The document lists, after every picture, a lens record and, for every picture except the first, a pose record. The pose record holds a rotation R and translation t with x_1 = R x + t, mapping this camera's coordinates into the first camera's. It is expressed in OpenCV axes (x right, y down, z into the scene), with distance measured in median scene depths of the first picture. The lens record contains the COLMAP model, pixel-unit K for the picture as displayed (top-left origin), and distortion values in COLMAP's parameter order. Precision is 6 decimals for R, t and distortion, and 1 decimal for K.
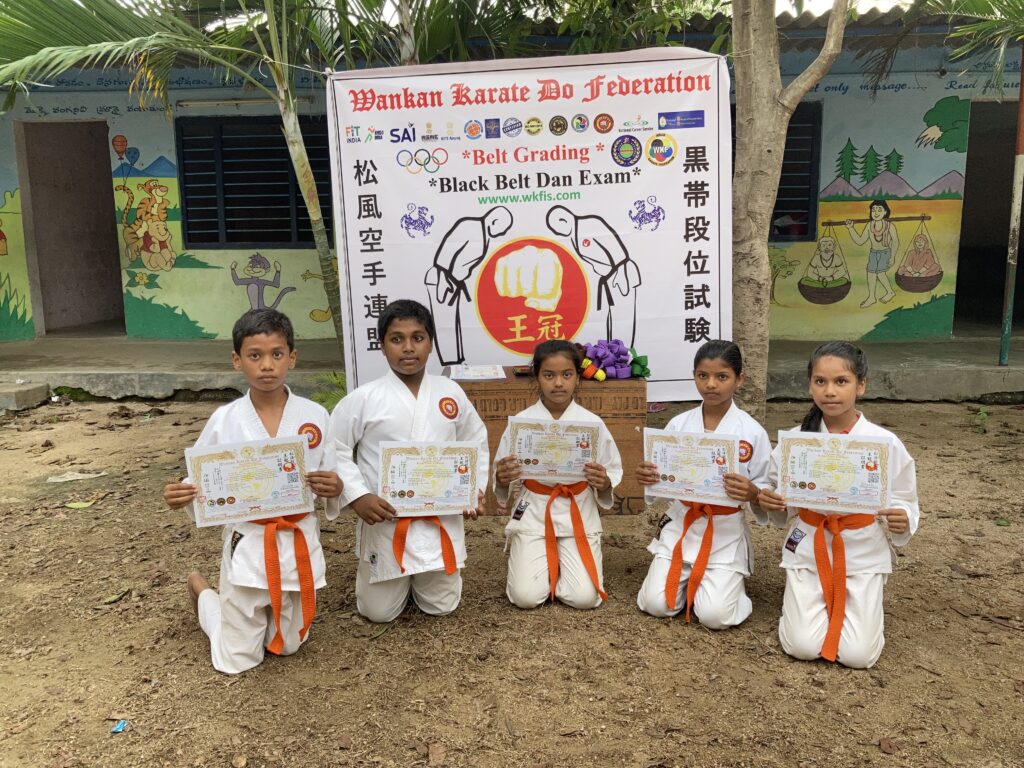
lens RADIAL K [[840.1, 0, 512.0], [0, 840.1, 384.0], [0, 0, 1]] dist [0.002671, 0.000460]
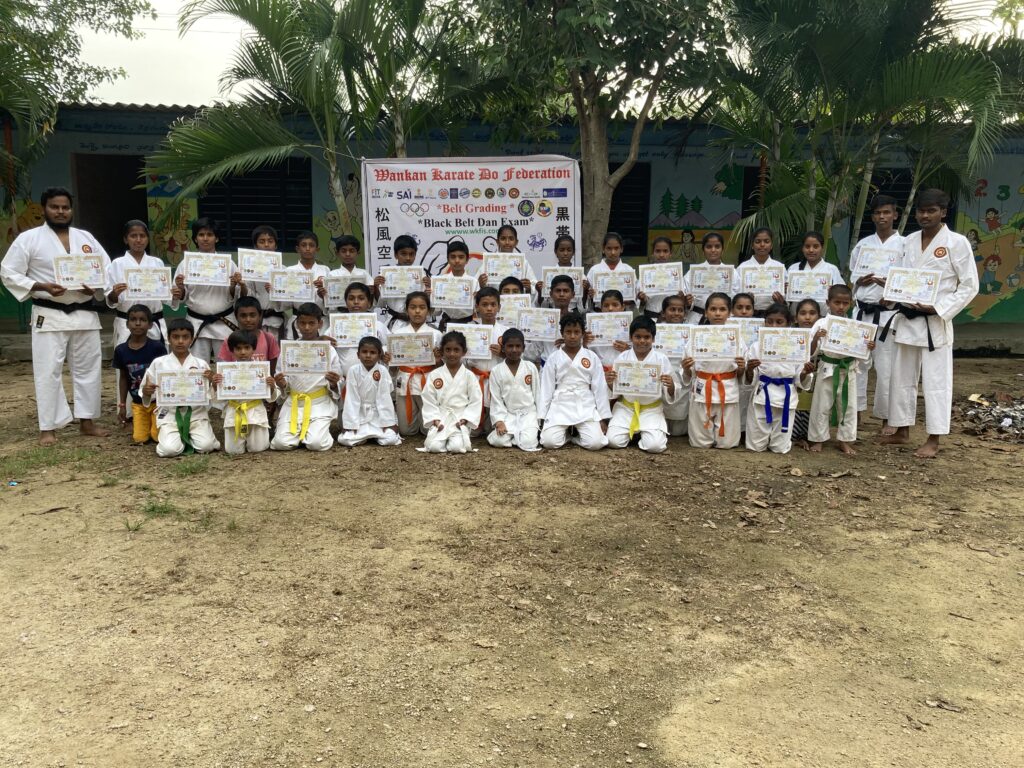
lens RADIAL K [[840.1, 0, 512.0], [0, 840.1, 384.0], [0, 0, 1]] dist [0.002671, 0.000460]
pose [[0.990361, 0.002701, 0.138487, -0.148051], [-0.002243, 0.999991, -0.003465, 0.116315], [-0.138496, 0.003121, 0.990358, -0.820008]]
